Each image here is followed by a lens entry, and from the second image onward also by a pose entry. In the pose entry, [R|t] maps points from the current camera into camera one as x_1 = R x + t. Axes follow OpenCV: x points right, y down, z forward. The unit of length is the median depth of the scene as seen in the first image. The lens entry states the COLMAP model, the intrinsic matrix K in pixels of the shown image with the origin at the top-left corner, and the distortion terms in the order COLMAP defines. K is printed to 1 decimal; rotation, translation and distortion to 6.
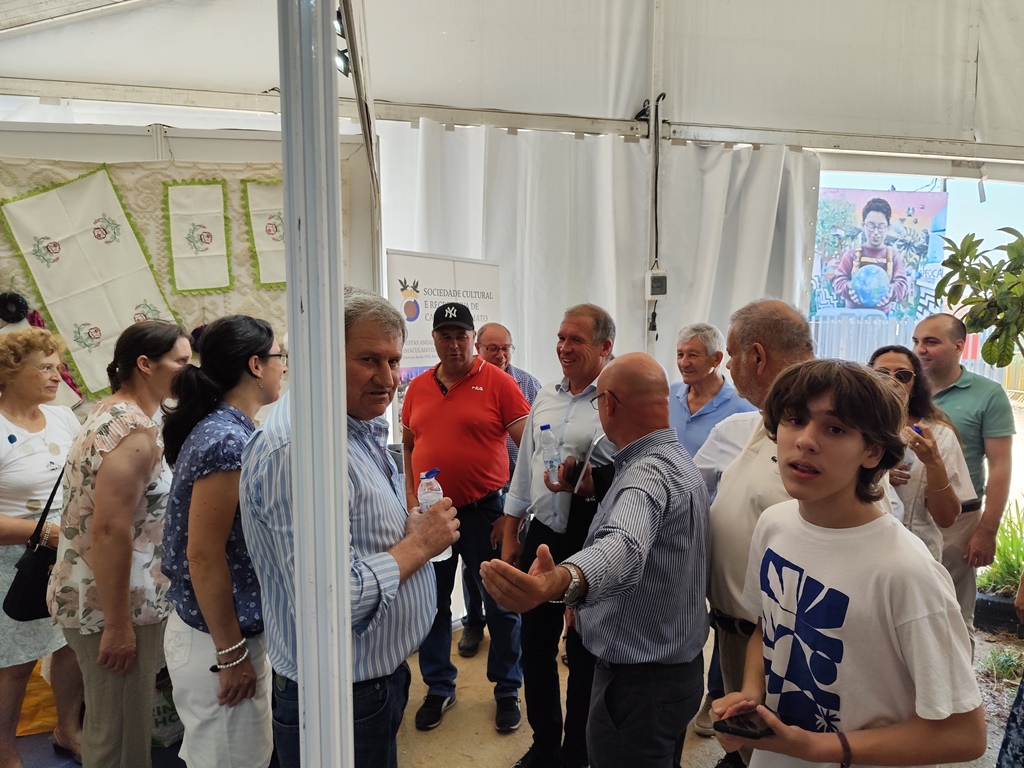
lens RADIAL K [[687.1, 0, 512.6], [0, 687.1, 386.9], [0, 0, 1]] dist [-0.001495, -0.001997]
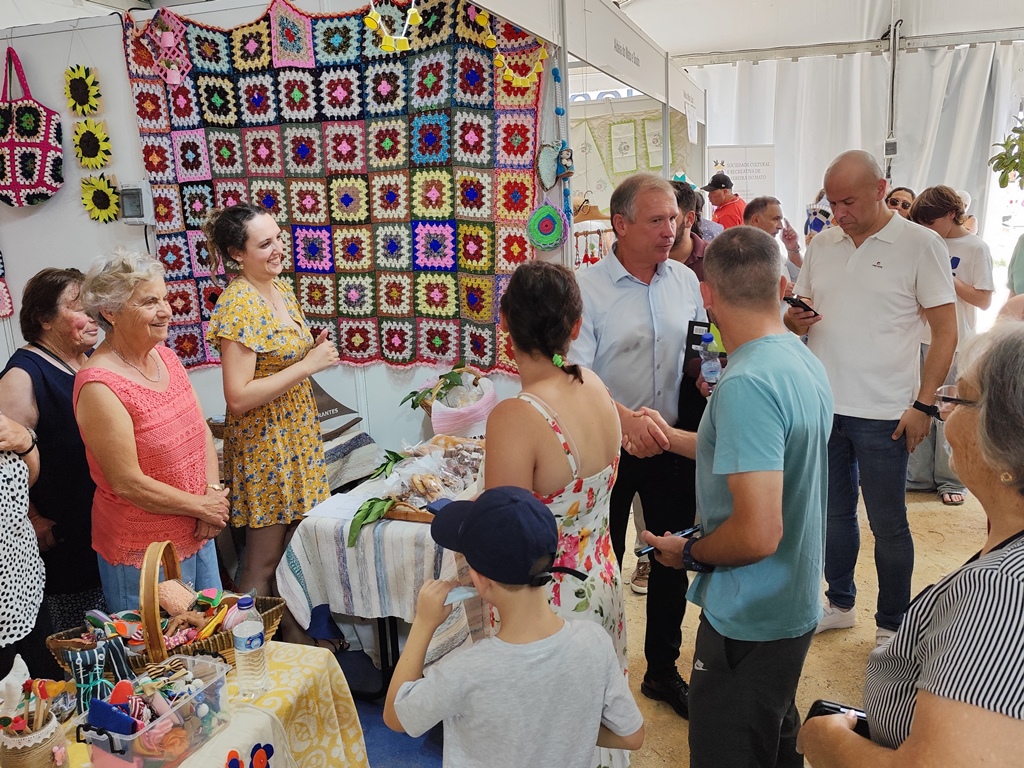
lens RADIAL K [[836.9, 0, 511.4], [0, 836.9, 383.5], [0, 0, 1]] dist [0.007125, -0.001975]
pose [[0.884372, 0.059275, -0.463003, 0.378228], [0.007567, 0.989954, 0.141190, 0.109845], [0.466721, -0.128368, 0.875039, -1.188097]]
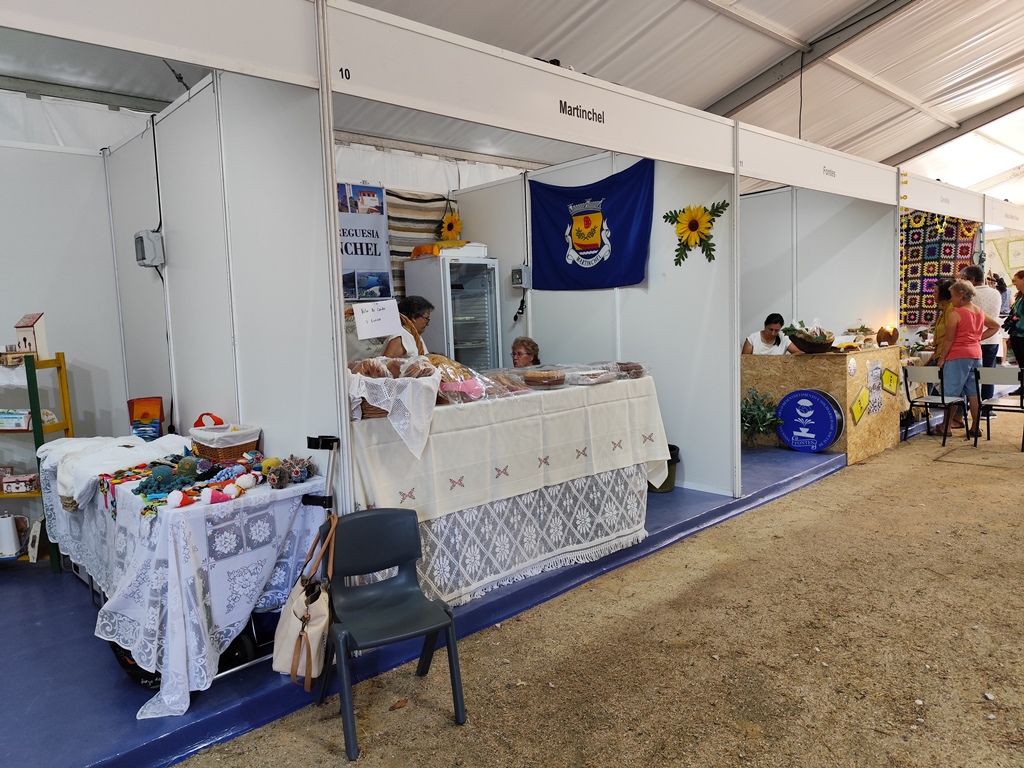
lens RADIAL K [[687.1, 0, 512.9], [0, 687.1, 383.7], [0, 0, 1]] dist [-0.001495, -0.001997]
pose [[0.536699, 0.056553, -0.841876, 2.035557], [-0.017061, 0.998275, 0.056182, 0.590032], [0.843601, -0.015789, 0.536738, -5.072494]]
